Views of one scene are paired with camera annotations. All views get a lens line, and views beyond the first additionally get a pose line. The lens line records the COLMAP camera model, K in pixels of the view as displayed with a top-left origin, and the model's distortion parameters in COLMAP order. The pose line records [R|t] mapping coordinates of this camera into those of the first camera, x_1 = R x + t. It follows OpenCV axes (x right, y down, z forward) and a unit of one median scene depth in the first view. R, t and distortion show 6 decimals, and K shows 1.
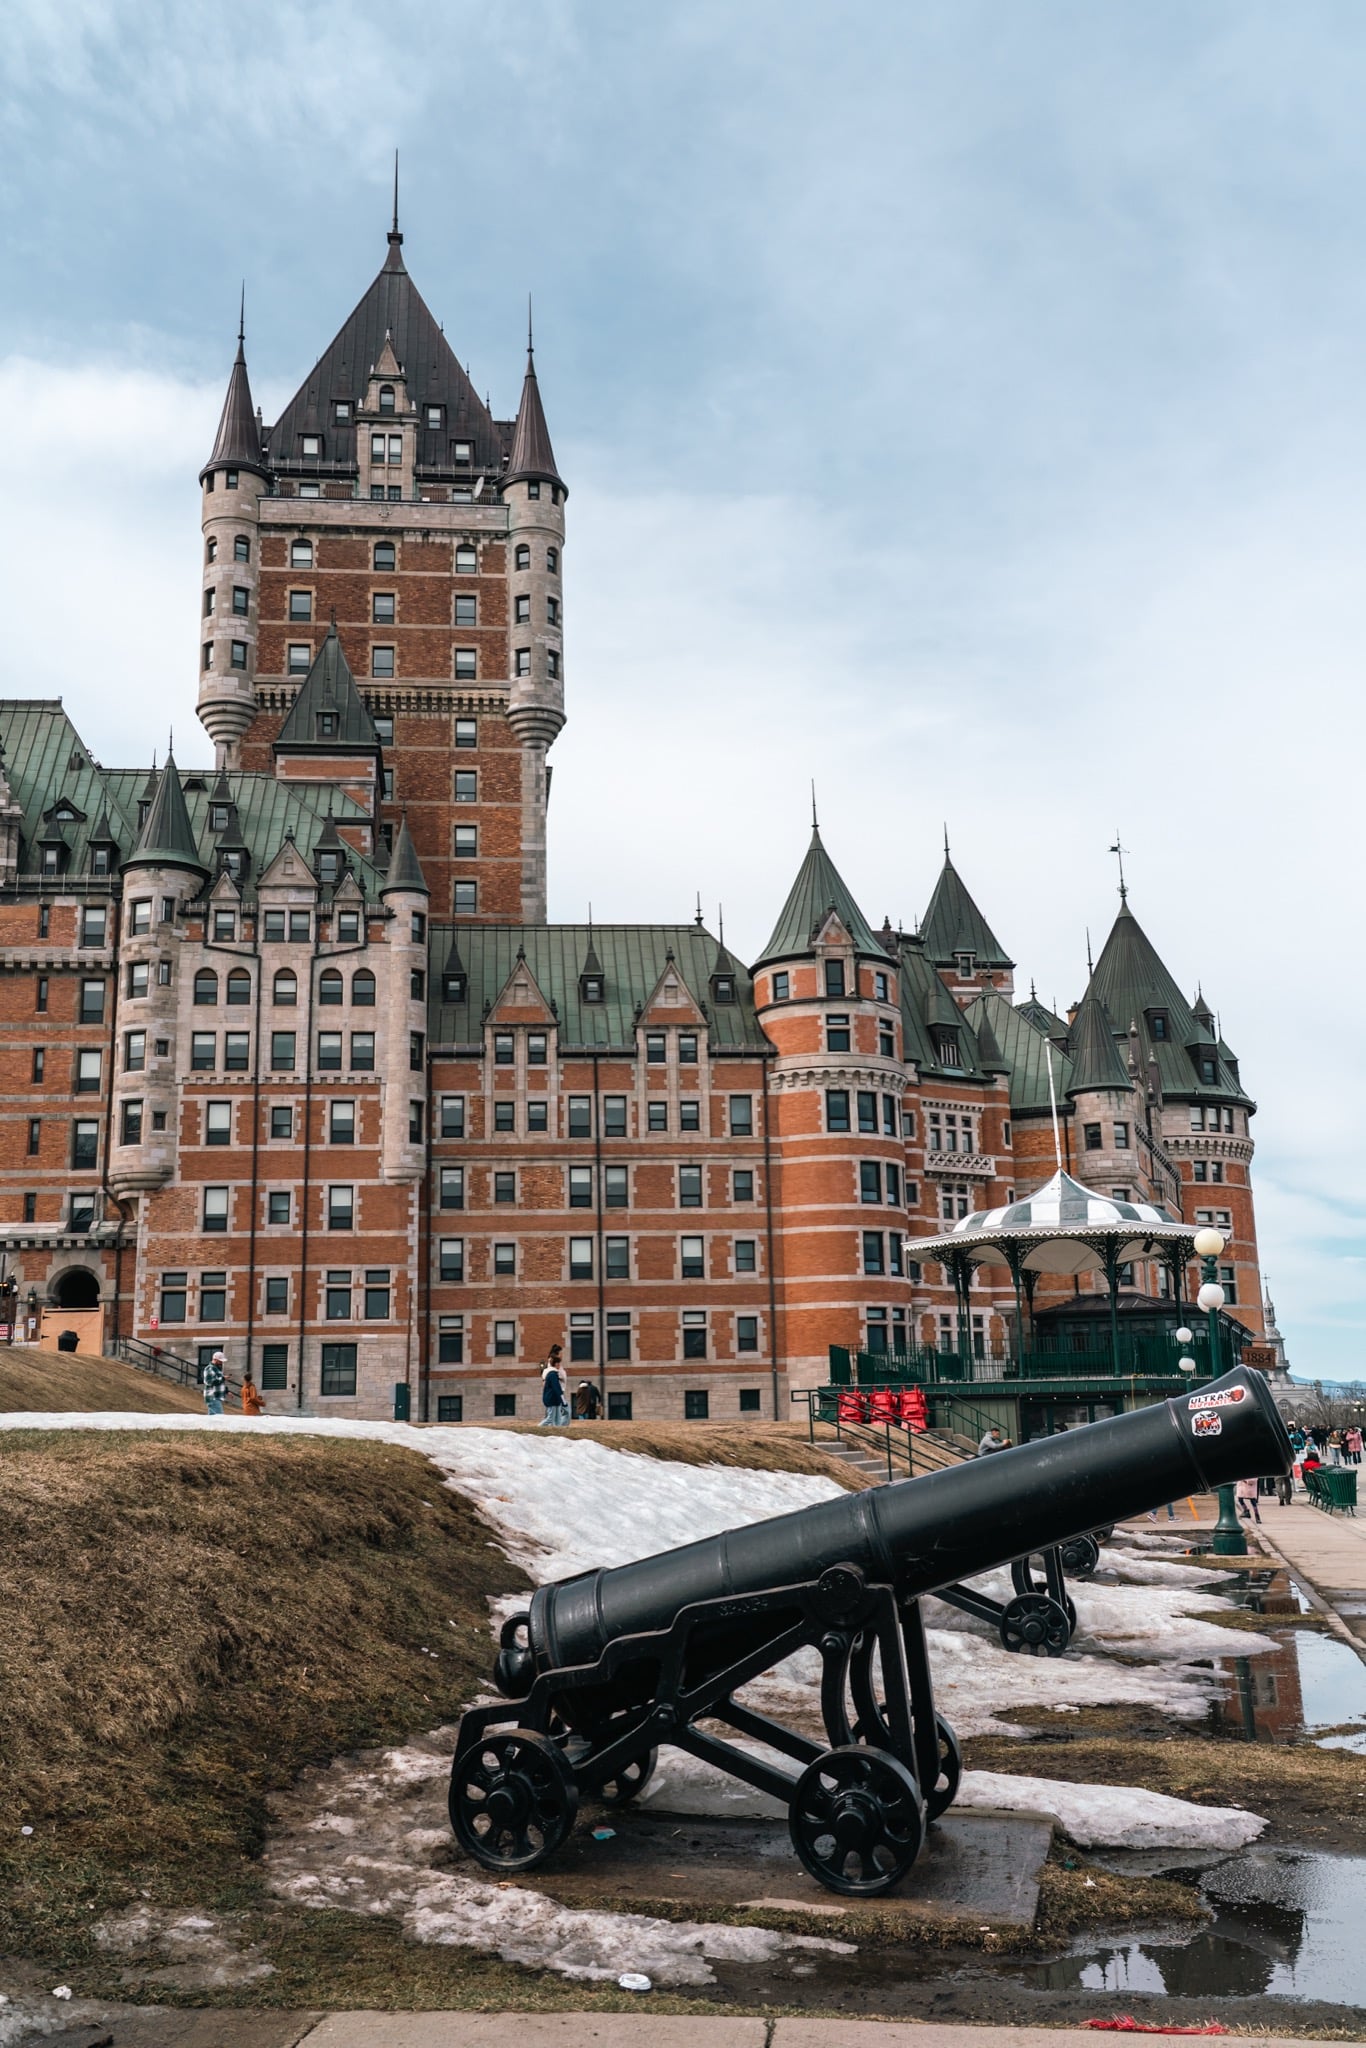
lens RADIAL K [[1906.2, 0, 679.4], [0, 1906.2, 1025.7], [0, 0, 1]] dist [0.048557, 0.000000]
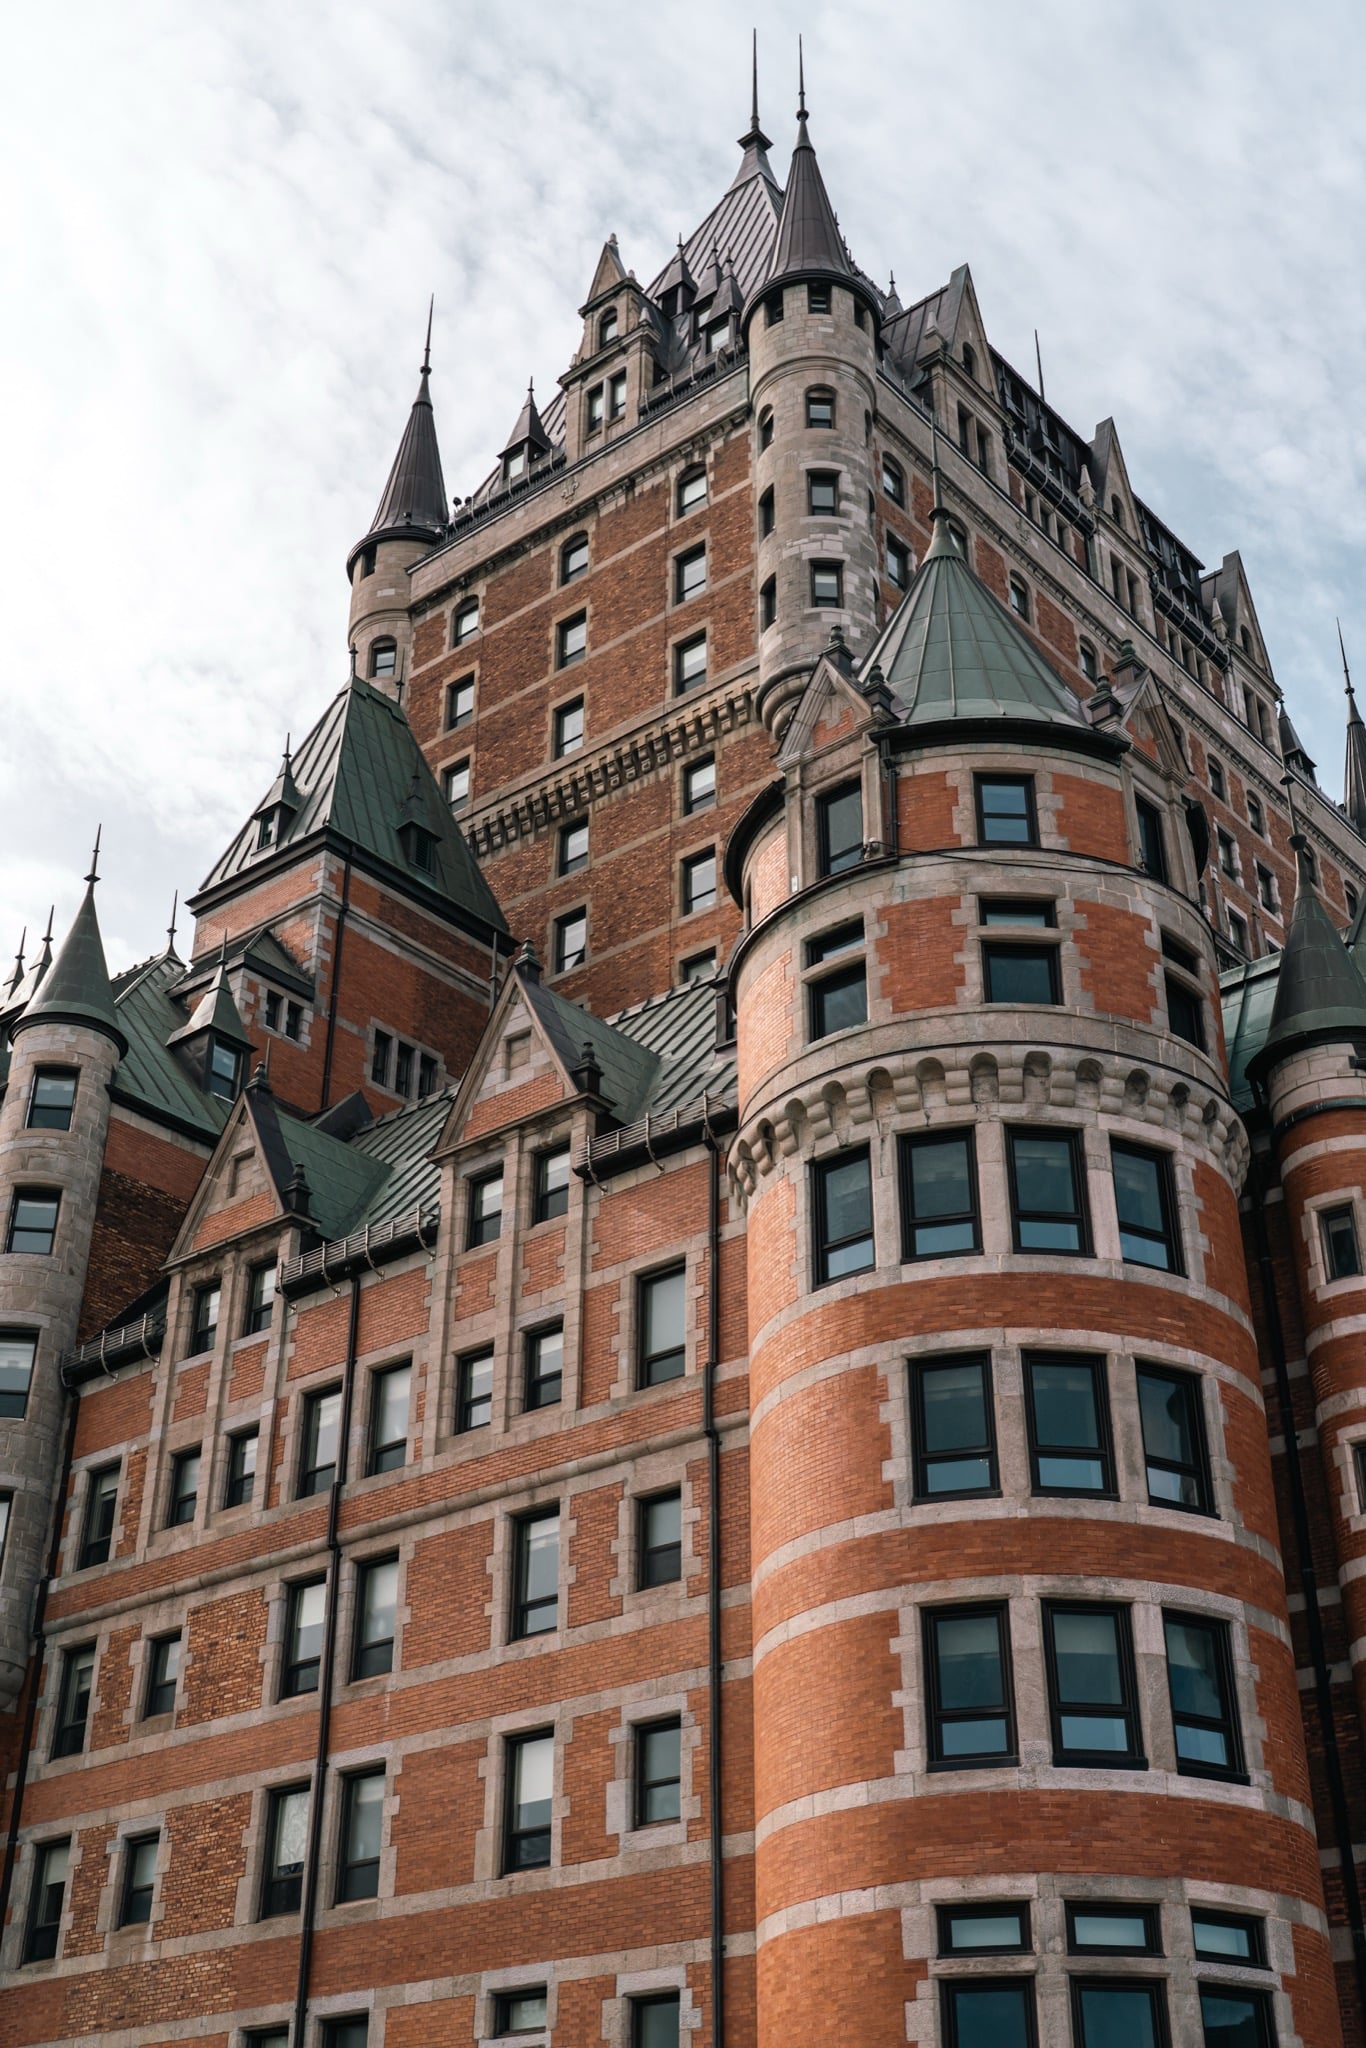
lens RADIAL K [[2420.9, 0, 679.7], [0, 2420.9, 1020.1], [0, 0, 1]] dist [0.063033, 0.000000]
pose [[0.677818, -0.348933, -0.647154, 0.322838], [0.134784, 0.924262, -0.357174, 0.148712], [0.722770, 0.154873, 0.673512, 0.731880]]
